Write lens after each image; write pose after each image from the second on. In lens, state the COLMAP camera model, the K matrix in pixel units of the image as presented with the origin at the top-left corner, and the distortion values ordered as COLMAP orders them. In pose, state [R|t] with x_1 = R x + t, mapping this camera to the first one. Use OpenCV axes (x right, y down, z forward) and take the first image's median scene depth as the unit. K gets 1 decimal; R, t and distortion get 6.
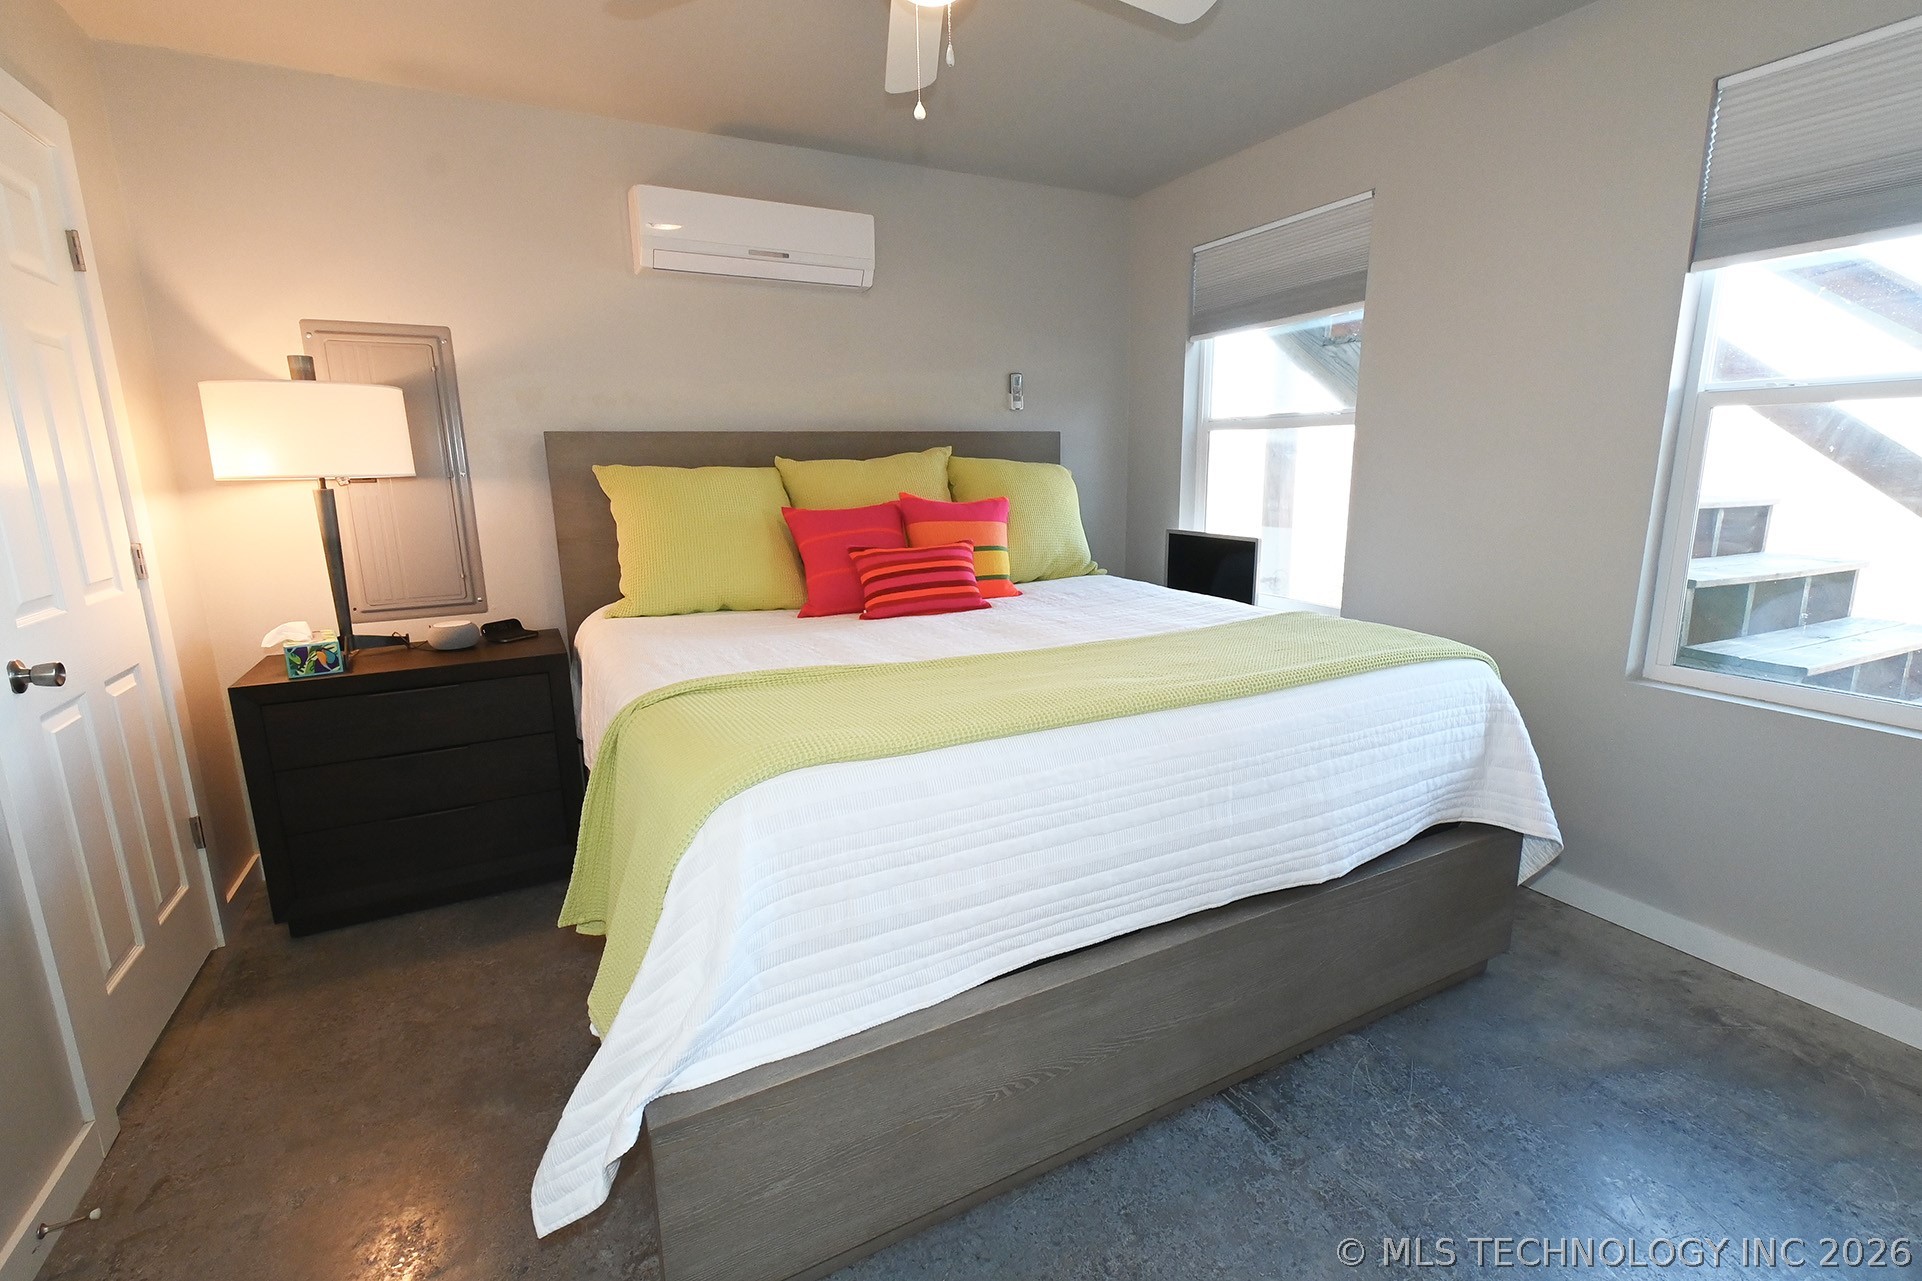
lens RADIAL K [[855.5, 0, 961.7], [0, 855.5, 654.7], [0, 0, 1]] dist [0.007993, -0.004546]
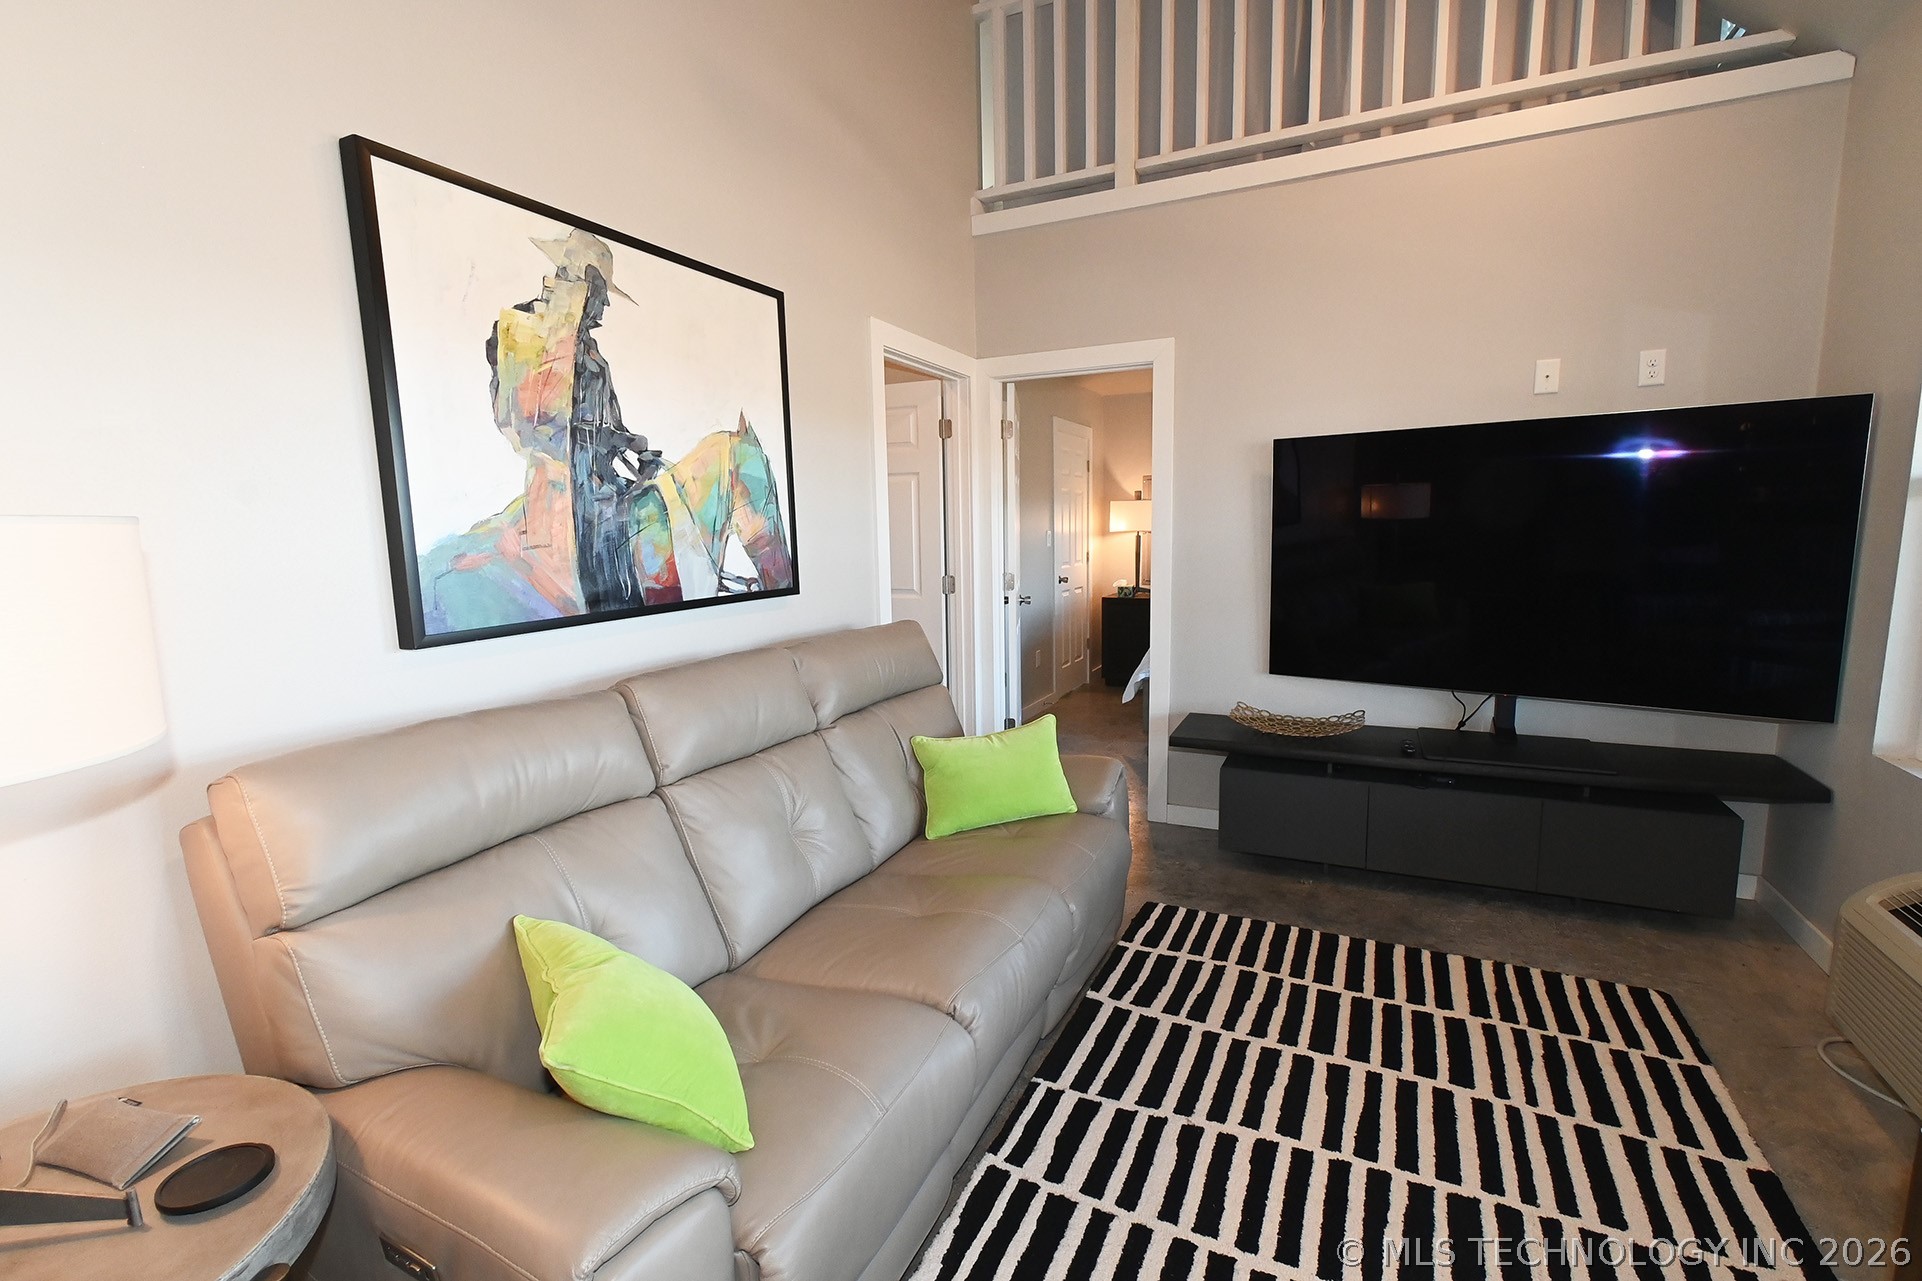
lens RADIAL K [[855.5, 0, 976.4], [0, 855.5, 641.3], [0, 0, 1]] dist [0.007993, -0.004546]
pose [[0.604030, 0.111534, -0.789118, 1.303412], [-0.162336, 0.986619, 0.015188, 0.214995], [0.780253, 0.118928, 0.614053, -1.215178]]
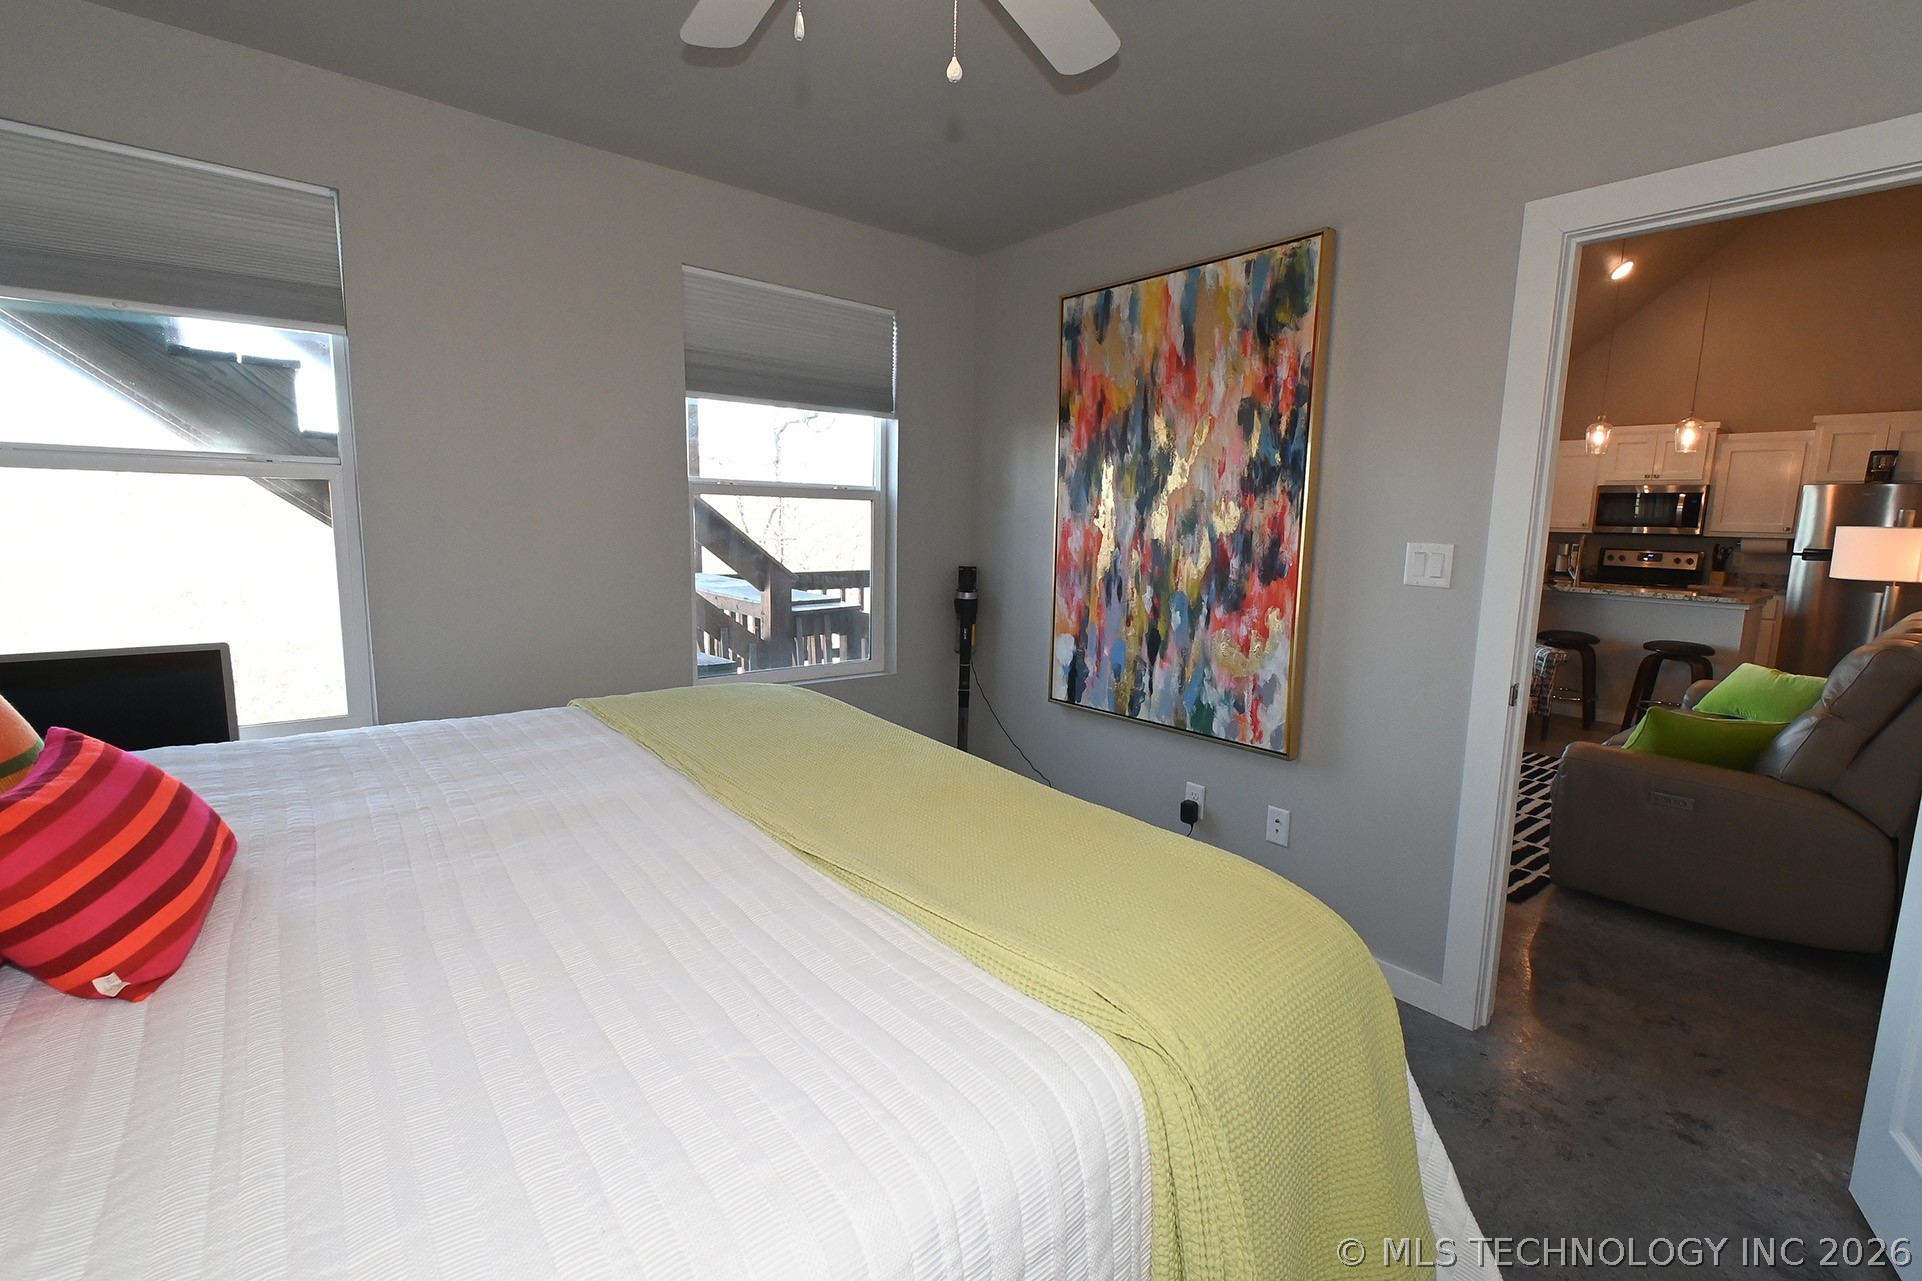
lens RADIAL K [[855.5, 0, 974.2], [0, 855.5, 639.6], [0, 0, 1]] dist [0.007993, -0.004546]
pose [[-0.215627, -0.135419, 0.967040, -0.540680], [0.188086, 0.966032, 0.177216, -0.190197], [-0.958190, 0.220100, -0.182832, 0.755590]]
